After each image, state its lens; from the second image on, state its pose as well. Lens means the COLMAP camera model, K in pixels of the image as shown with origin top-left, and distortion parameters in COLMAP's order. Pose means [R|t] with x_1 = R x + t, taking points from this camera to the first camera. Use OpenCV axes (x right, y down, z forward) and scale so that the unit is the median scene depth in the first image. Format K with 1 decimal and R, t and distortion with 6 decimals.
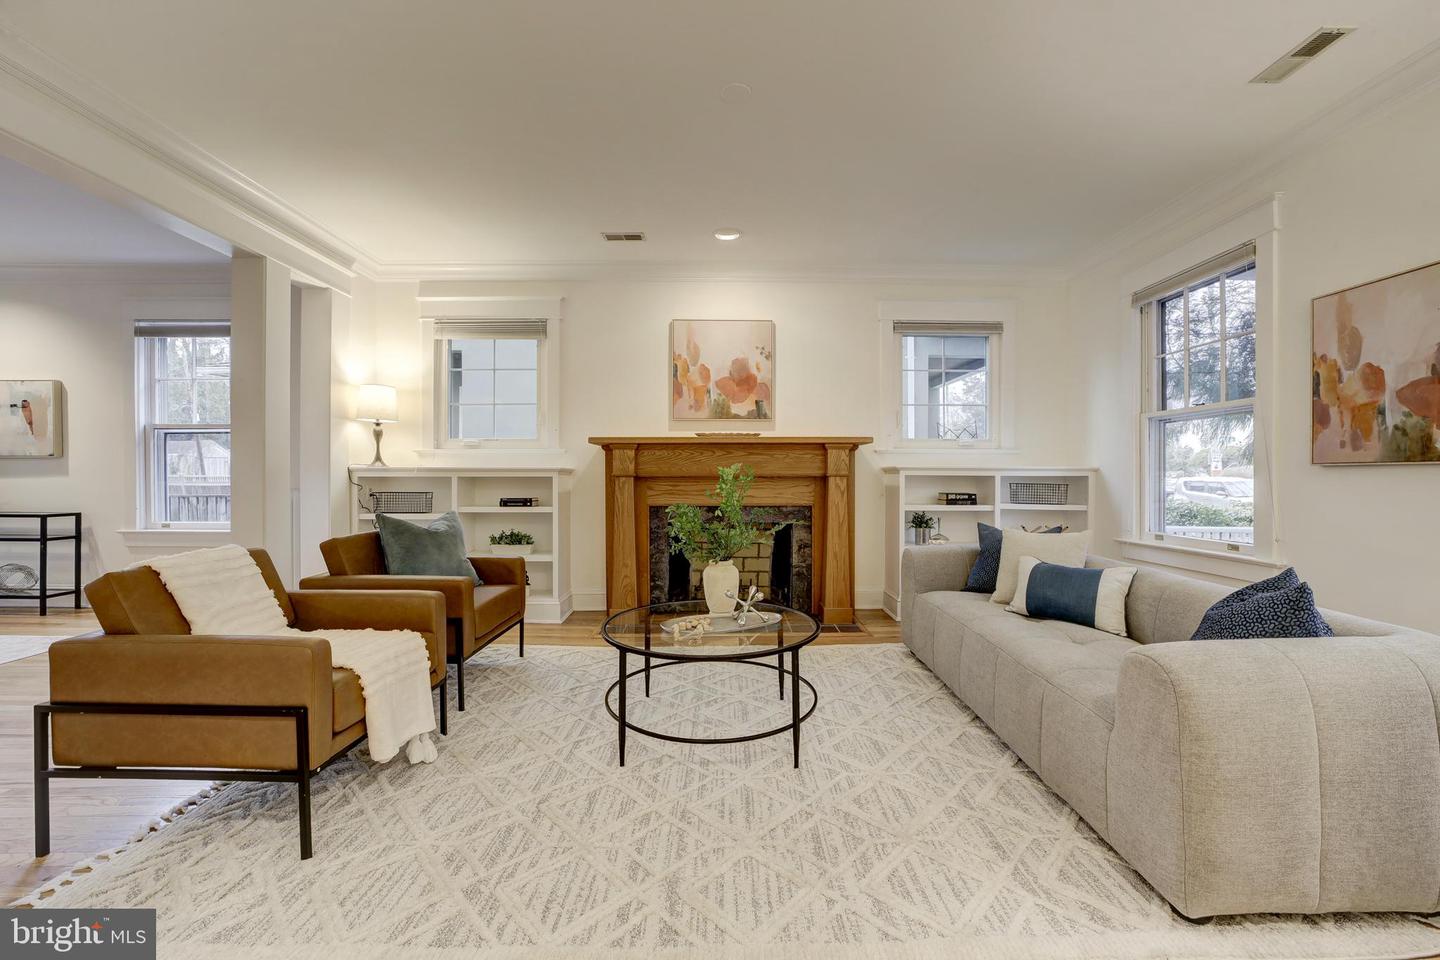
lens RADIAL K [[571.4, 0, 721.1], [0, 571.4, 480.0], [0, 0, 1]] dist [-0.023155, 0.003109]
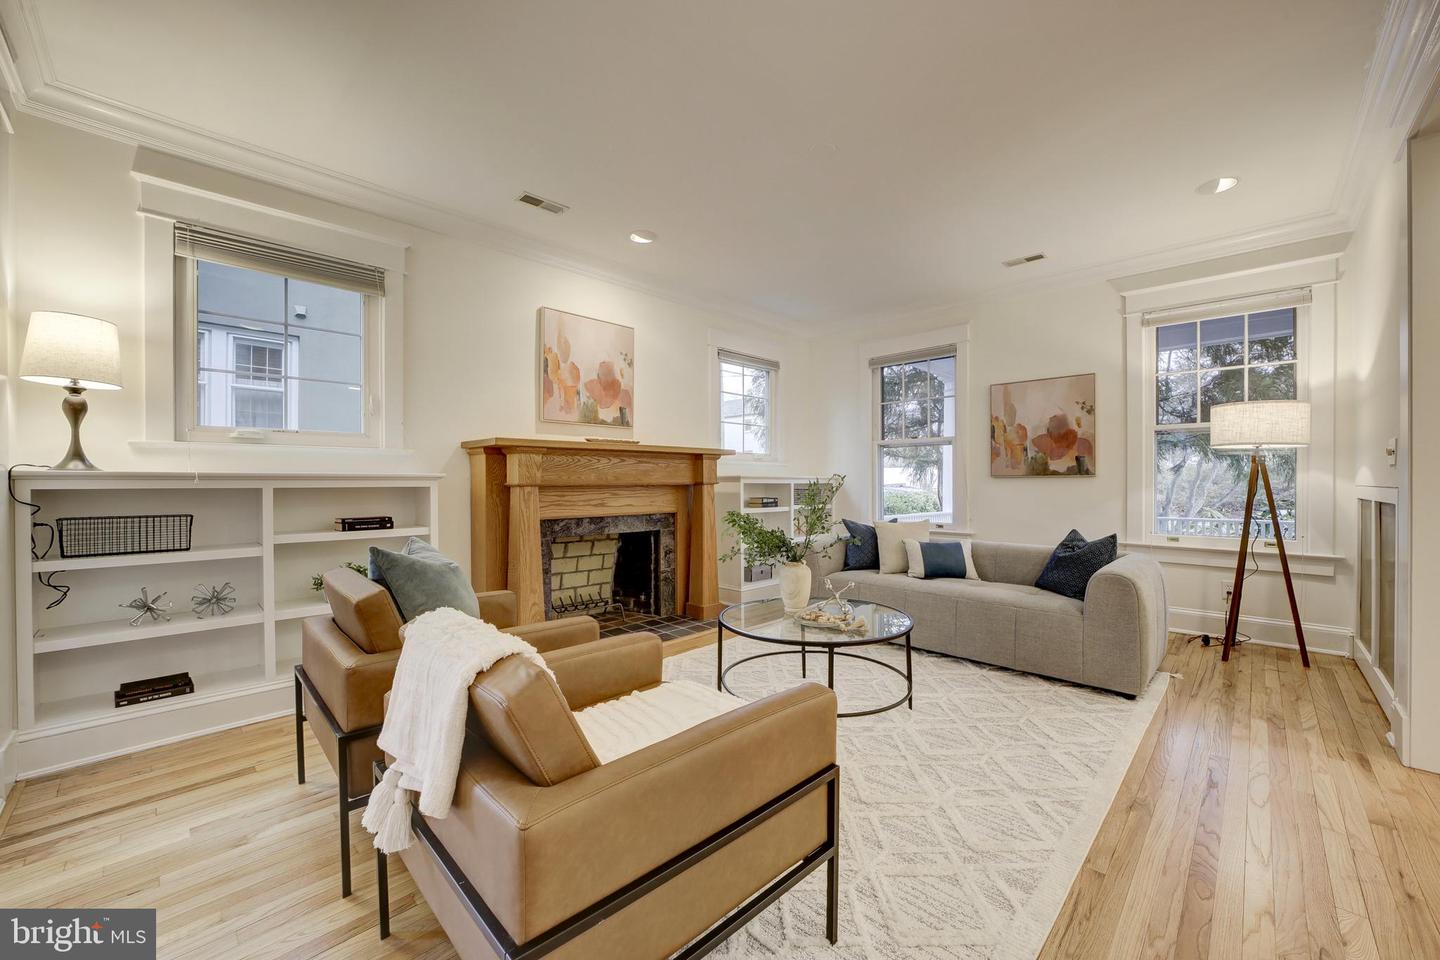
lens RADIAL K [[571.4, 0, 744.4], [0, 571.4, 485.5], [0, 0, 1]] dist [-0.023155, 0.003109]
pose [[0.701108, -0.005944, 0.713030, -0.501309], [0.008494, 0.999964, -0.000016, -0.003426], [-0.713005, 0.006068, 0.701133, 0.171067]]
